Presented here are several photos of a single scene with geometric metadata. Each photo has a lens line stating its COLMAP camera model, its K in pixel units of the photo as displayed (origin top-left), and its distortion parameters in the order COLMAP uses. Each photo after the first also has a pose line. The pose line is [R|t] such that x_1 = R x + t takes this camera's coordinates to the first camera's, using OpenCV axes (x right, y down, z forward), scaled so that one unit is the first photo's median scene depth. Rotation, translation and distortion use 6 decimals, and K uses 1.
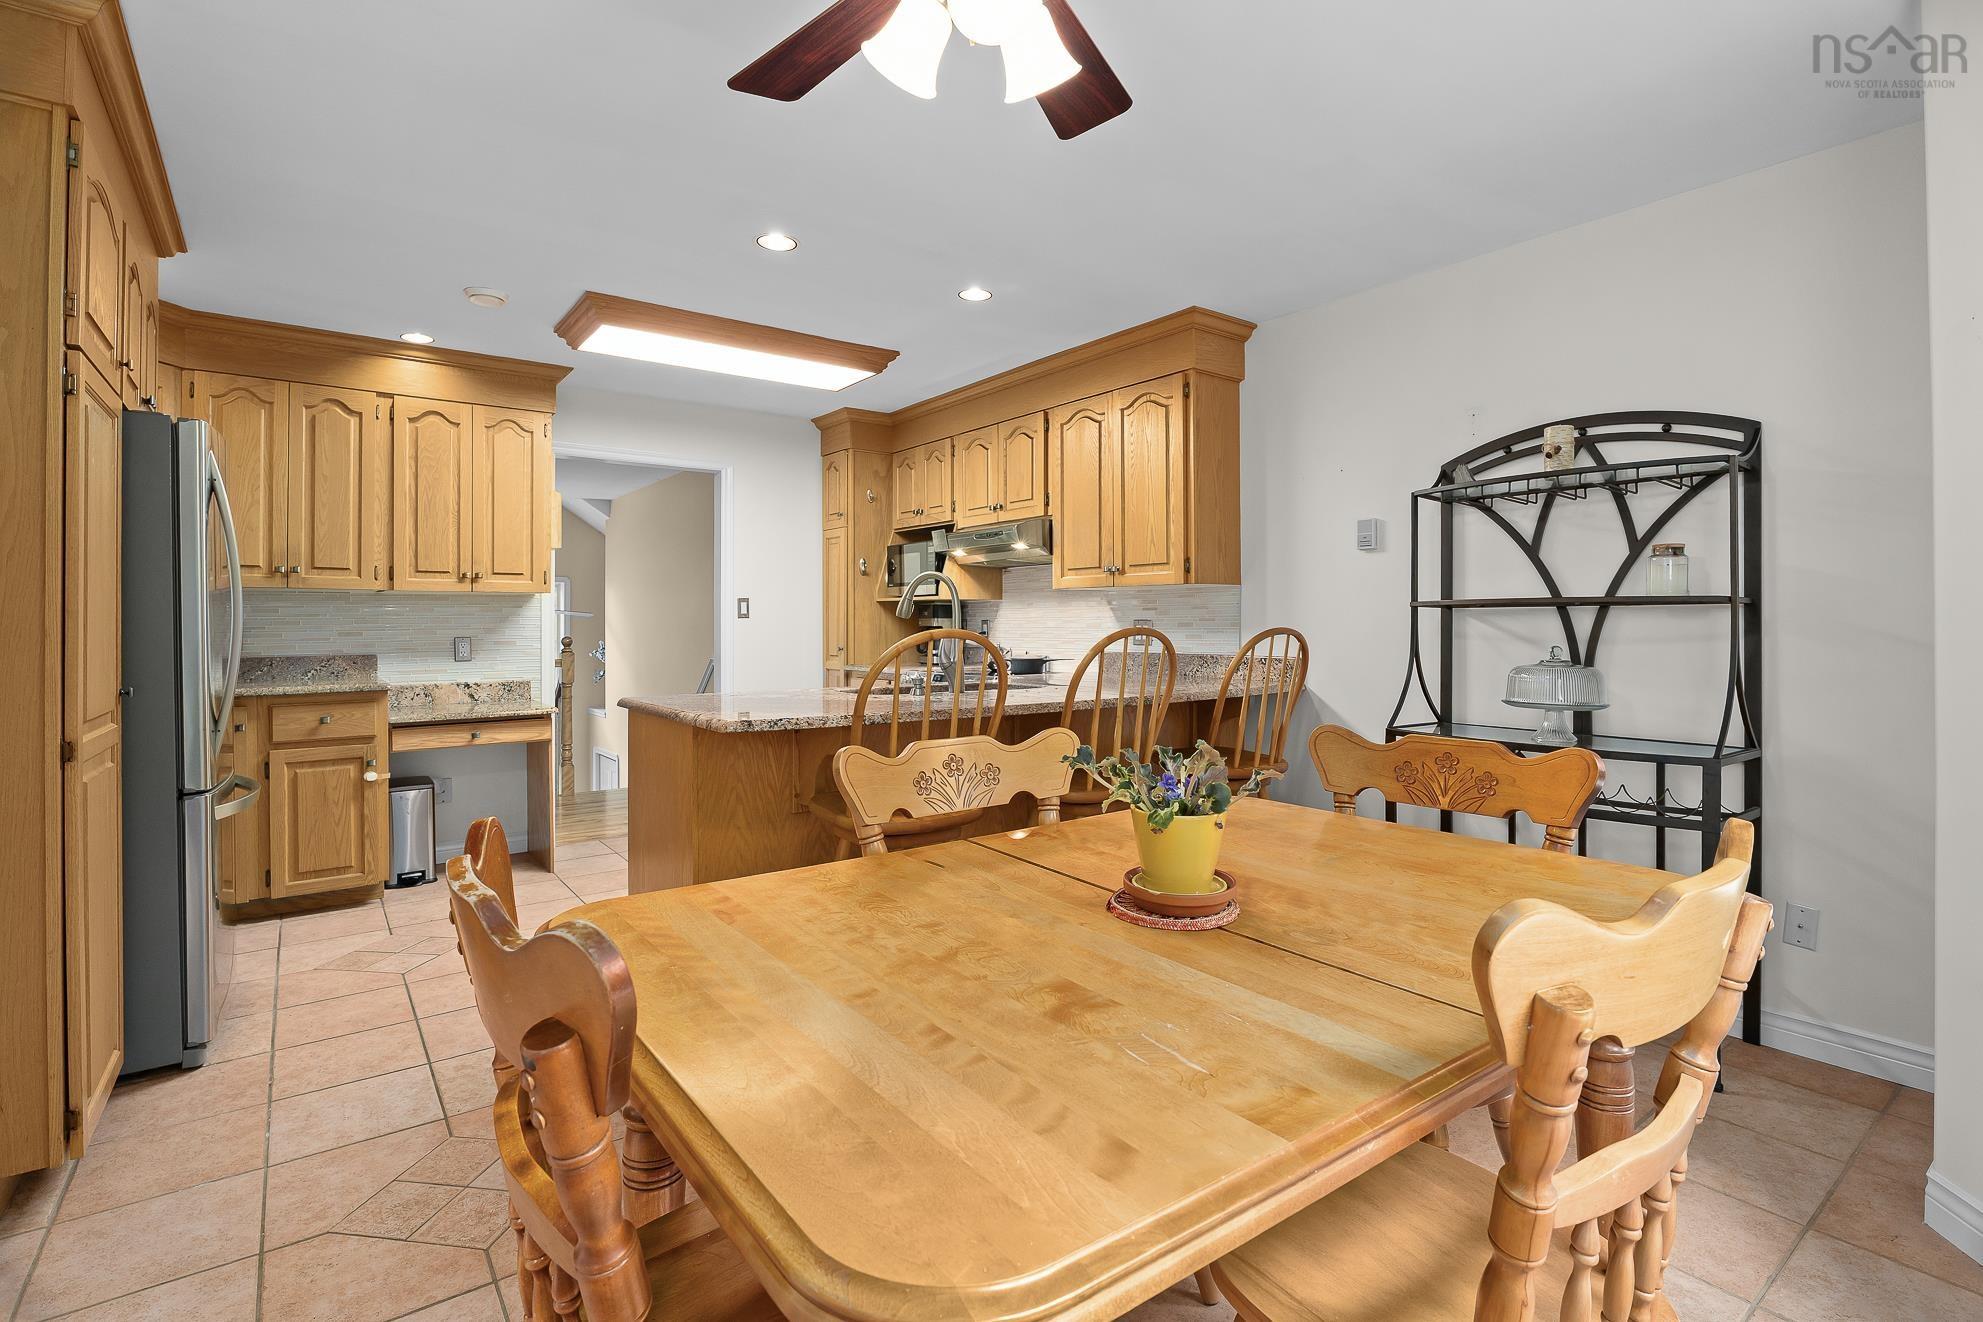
lens RADIAL K [[933.9, 0, 984.0], [0, 933.9, 621.7], [0, 0, 1]] dist [-0.005505, -0.000613]
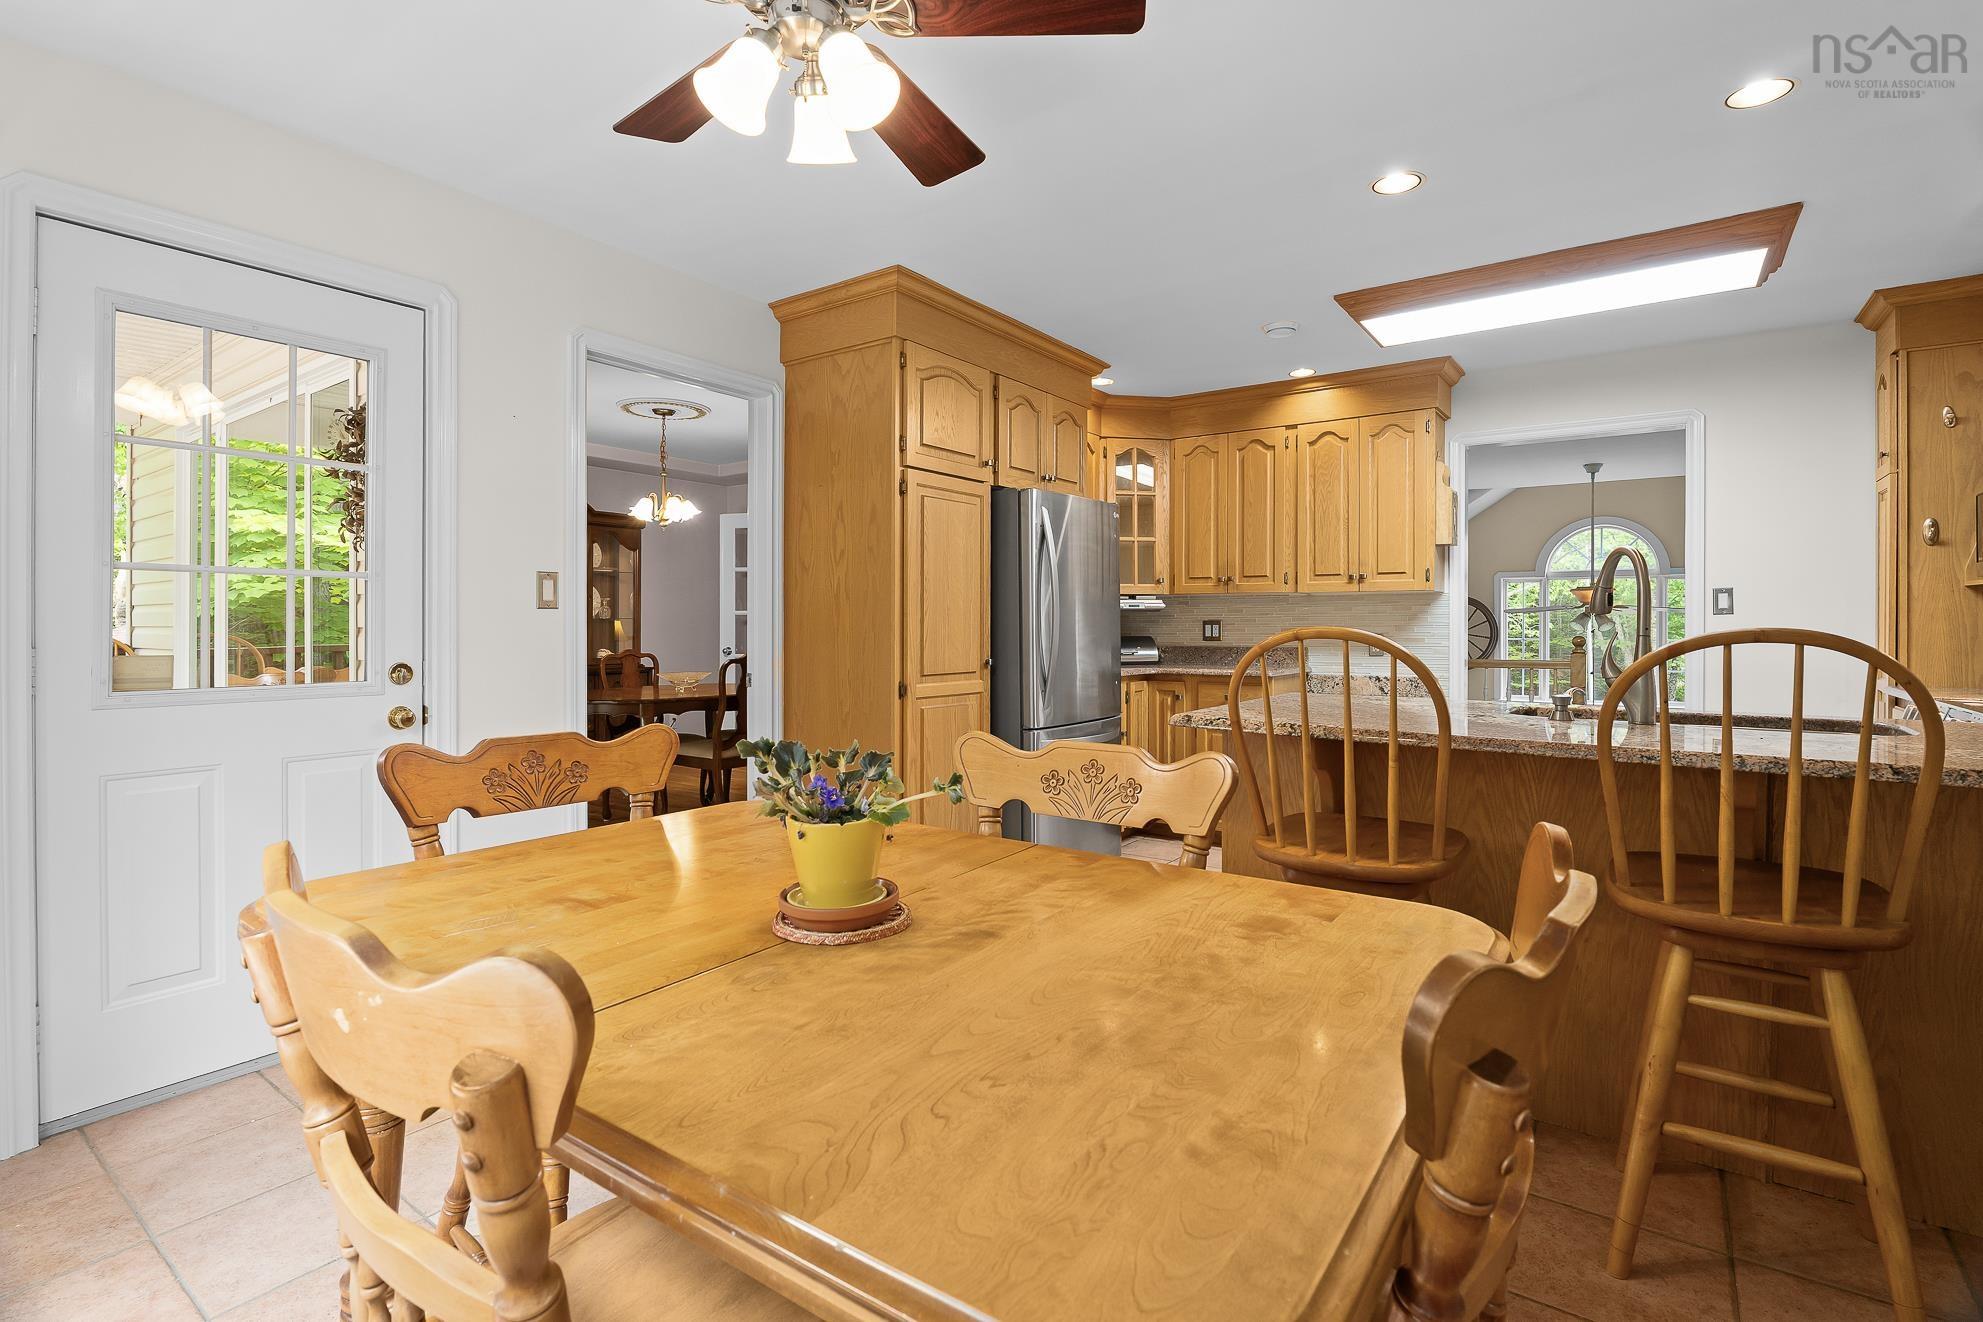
lens RADIAL K [[933.9, 0, 984.0], [0, 933.9, 621.7], [0, 0, 1]] dist [-0.005505, -0.000613]
pose [[0.298353, 0.001670, -0.954454, 0.380535], [-0.000589, 0.999999, 0.001565, 0.001484], [0.954455, 0.000095, 0.298354, 0.286281]]
